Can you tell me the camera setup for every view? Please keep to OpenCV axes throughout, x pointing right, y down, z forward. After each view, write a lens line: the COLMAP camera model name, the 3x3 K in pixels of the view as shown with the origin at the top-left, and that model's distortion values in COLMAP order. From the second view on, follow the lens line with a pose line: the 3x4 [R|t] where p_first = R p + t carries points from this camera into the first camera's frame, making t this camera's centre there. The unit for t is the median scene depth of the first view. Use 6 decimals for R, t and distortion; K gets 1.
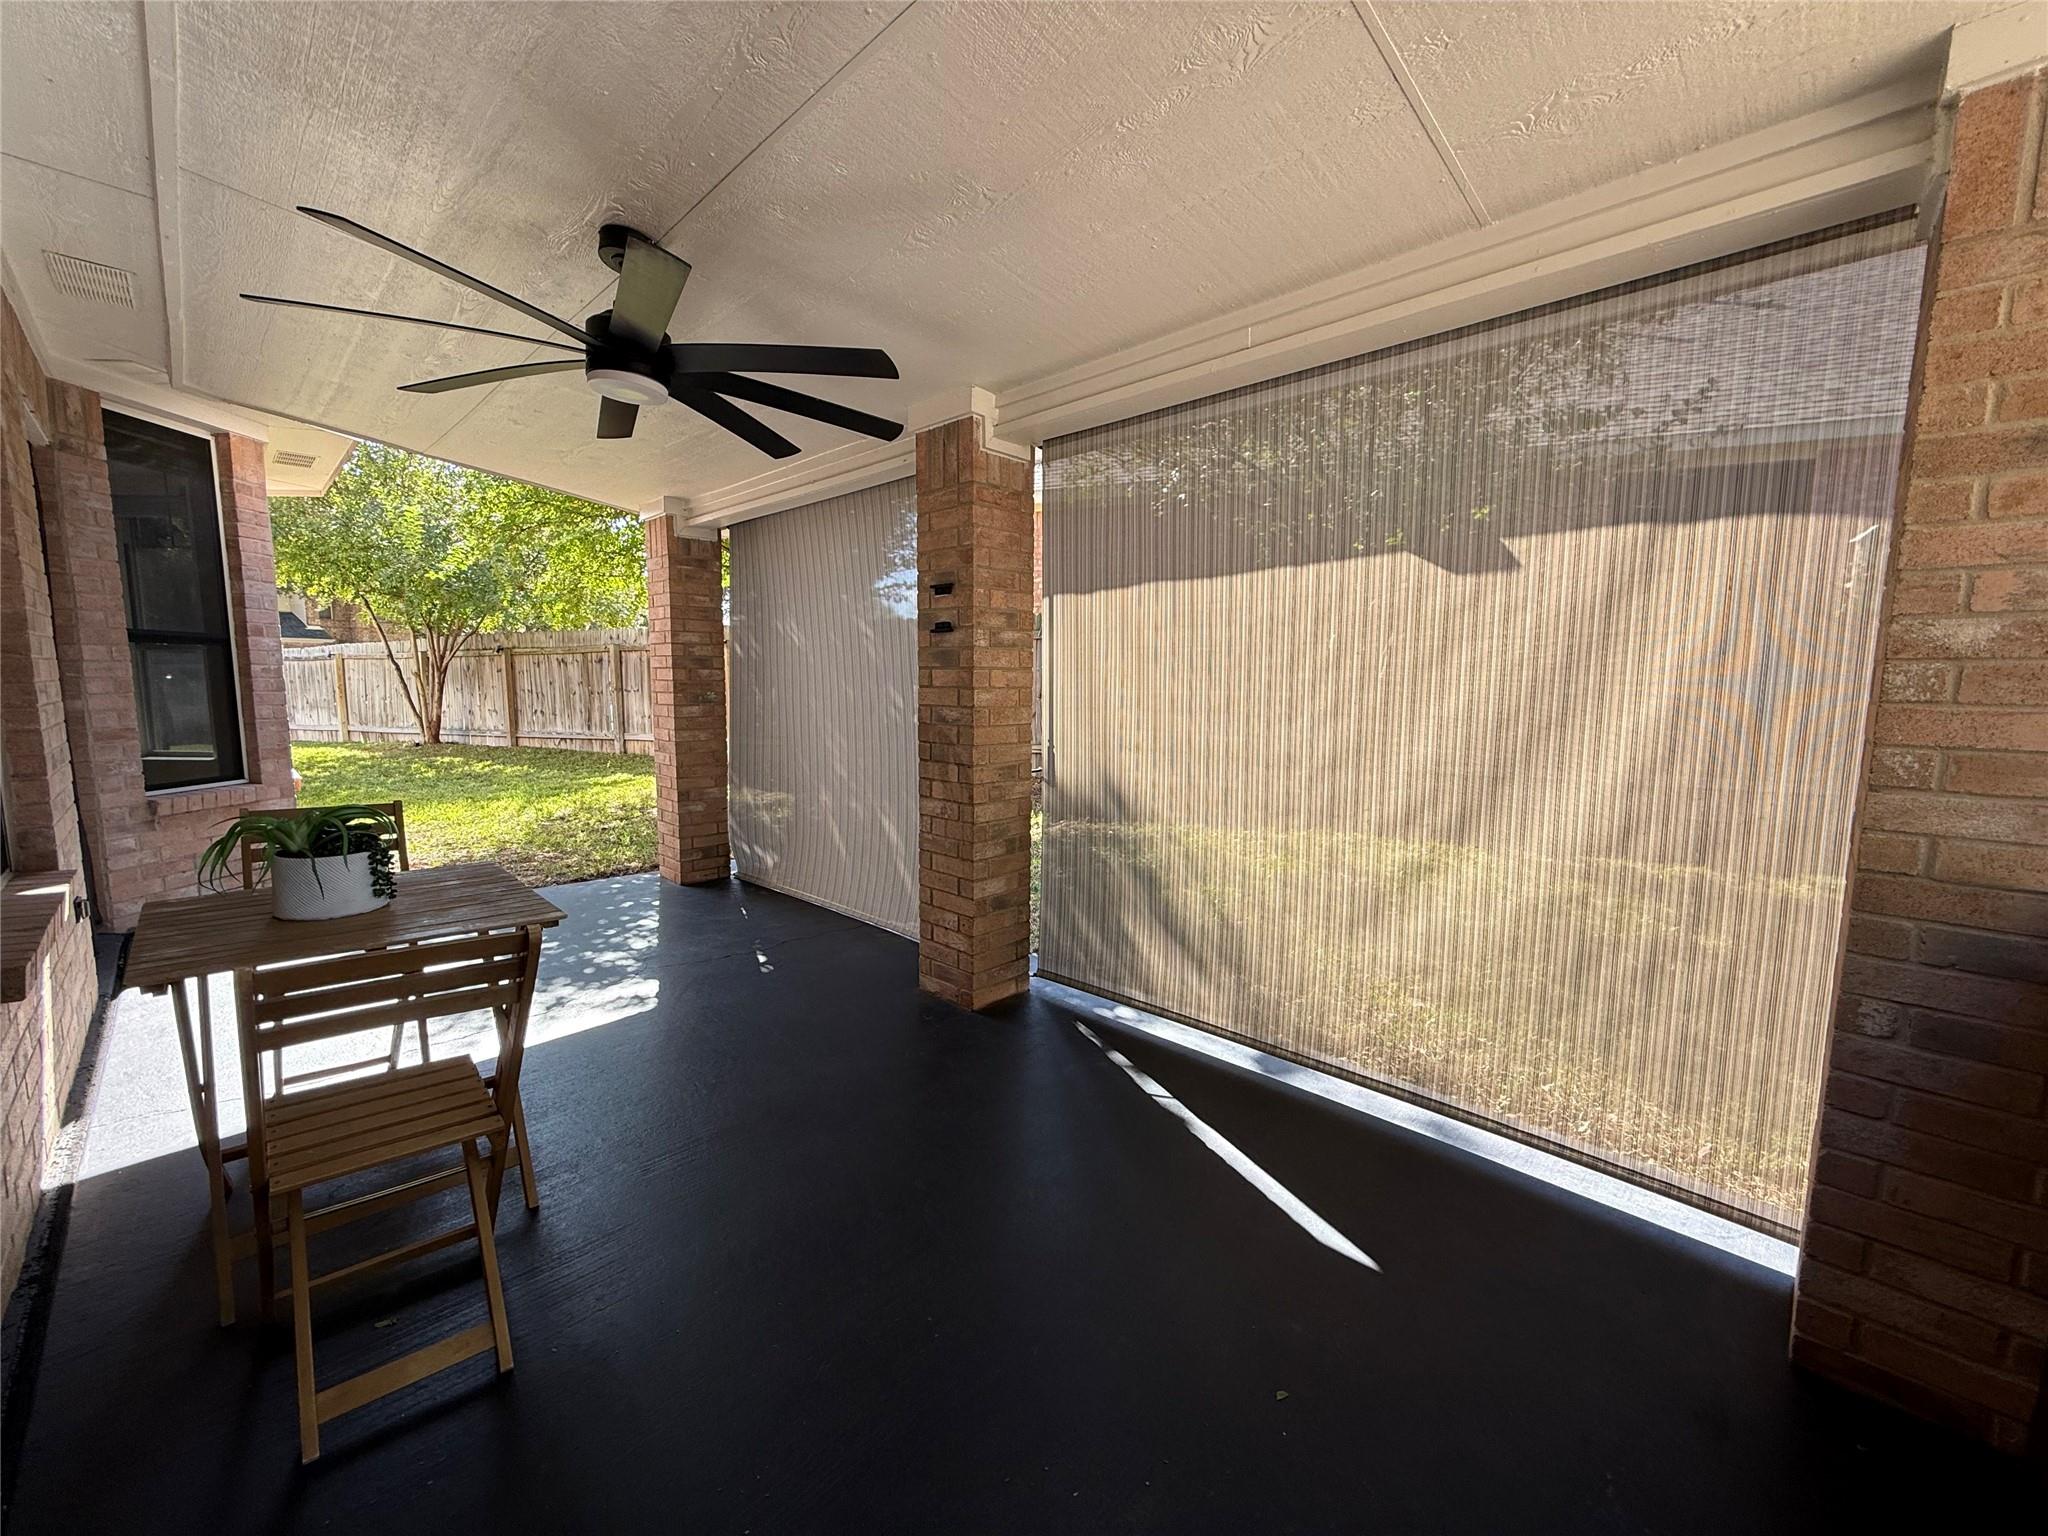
lens RADIAL K [[833.6, 0, 1024.0], [0, 833.6, 768.0], [0, 0, 1]] dist [0.000403, 0.000010]
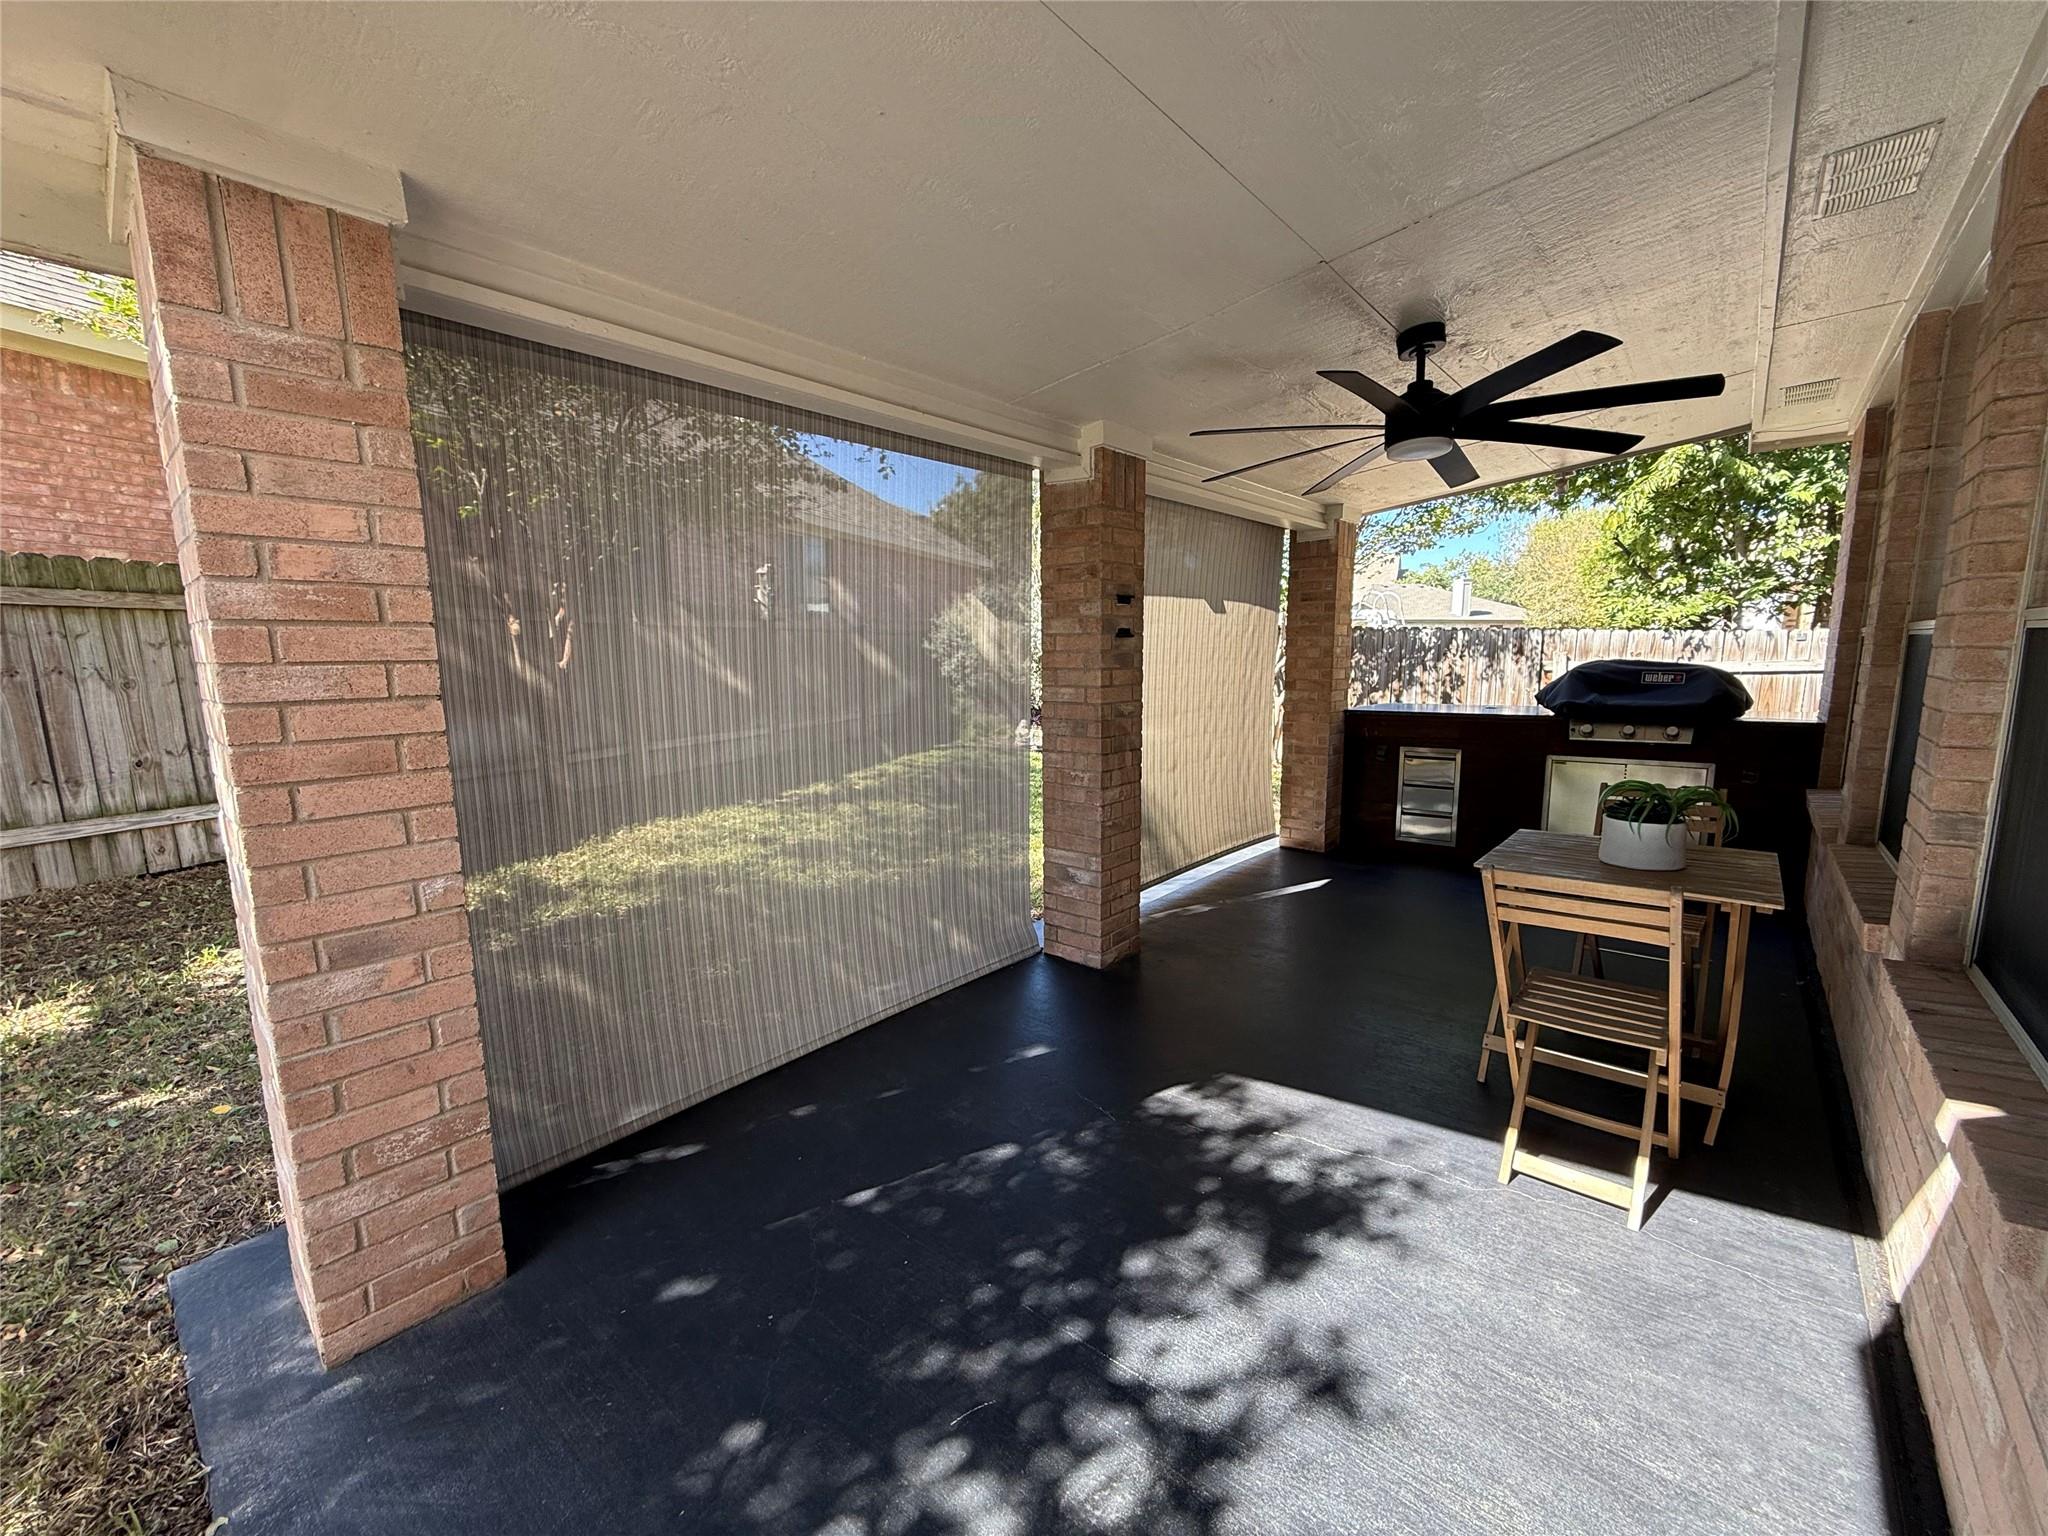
lens RADIAL K [[833.6, 0, 1024.0], [0, 833.6, 768.0], [0, 0, 1]] dist [0.000403, 0.000010]
pose [[-0.067358, -0.158273, 0.985095, -1.241516], [0.134635, 0.976865, 0.166157, -0.196326], [-0.988603, 0.143821, -0.044490, 1.215491]]
